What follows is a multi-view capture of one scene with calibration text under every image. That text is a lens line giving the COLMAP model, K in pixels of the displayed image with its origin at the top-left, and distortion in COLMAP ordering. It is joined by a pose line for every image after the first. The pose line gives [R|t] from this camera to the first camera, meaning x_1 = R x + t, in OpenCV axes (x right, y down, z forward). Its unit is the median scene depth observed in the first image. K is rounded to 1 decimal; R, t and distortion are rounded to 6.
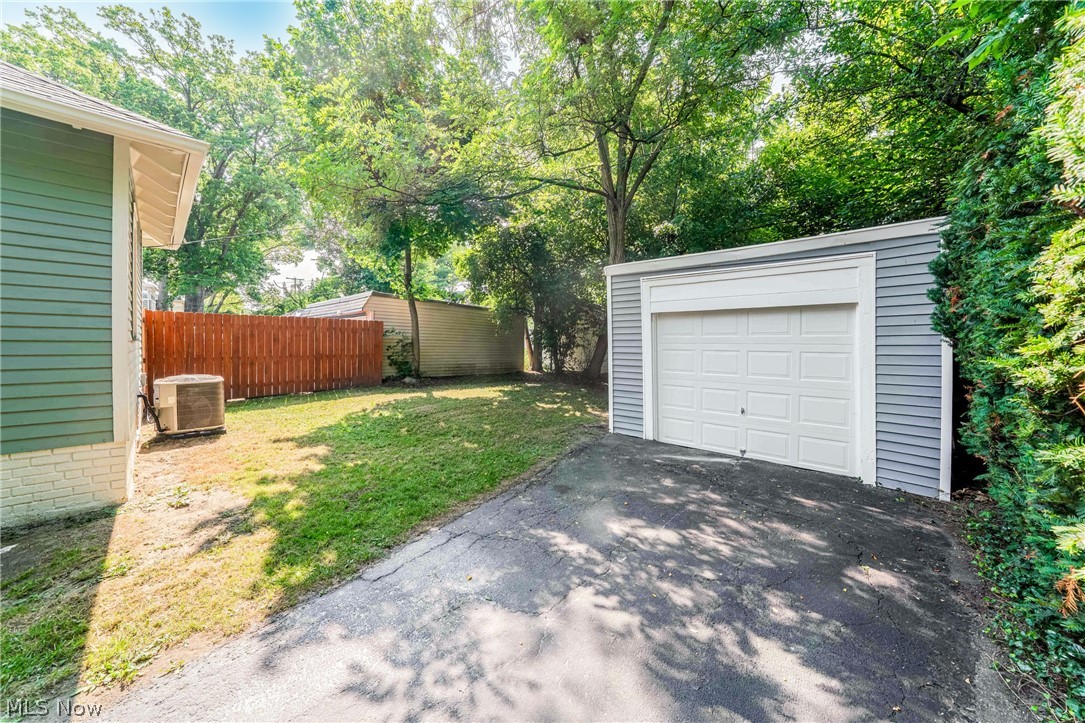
lens RADIAL K [[381.6, 0, 537.2], [0, 381.6, 343.4], [0, 0, 1]] dist [-0.013758, 0.000279]
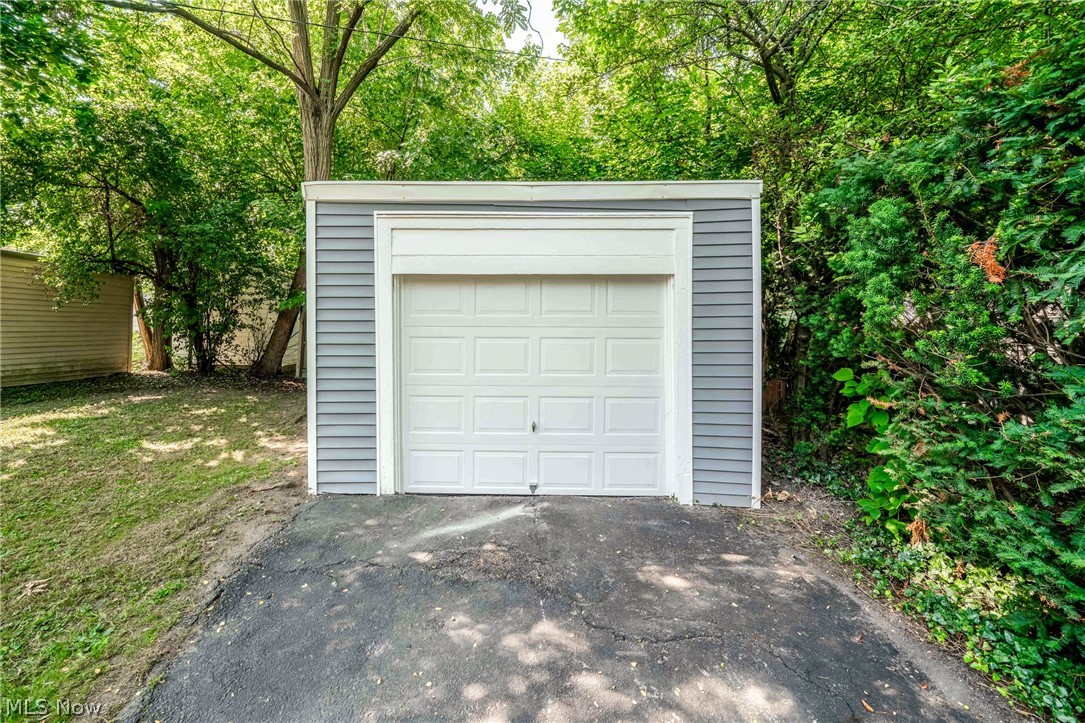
lens RADIAL K [[426.6, 0, 544.3], [0, 426.6, 308.2], [0, 0, 1]] dist [-0.015595, 0.000202]
pose [[0.749157, 0.015972, 0.662200, 0.027937], [0.003962, 0.999583, -0.028591, -0.005933], [-0.662381, 0.024042, 0.748782, 0.231201]]
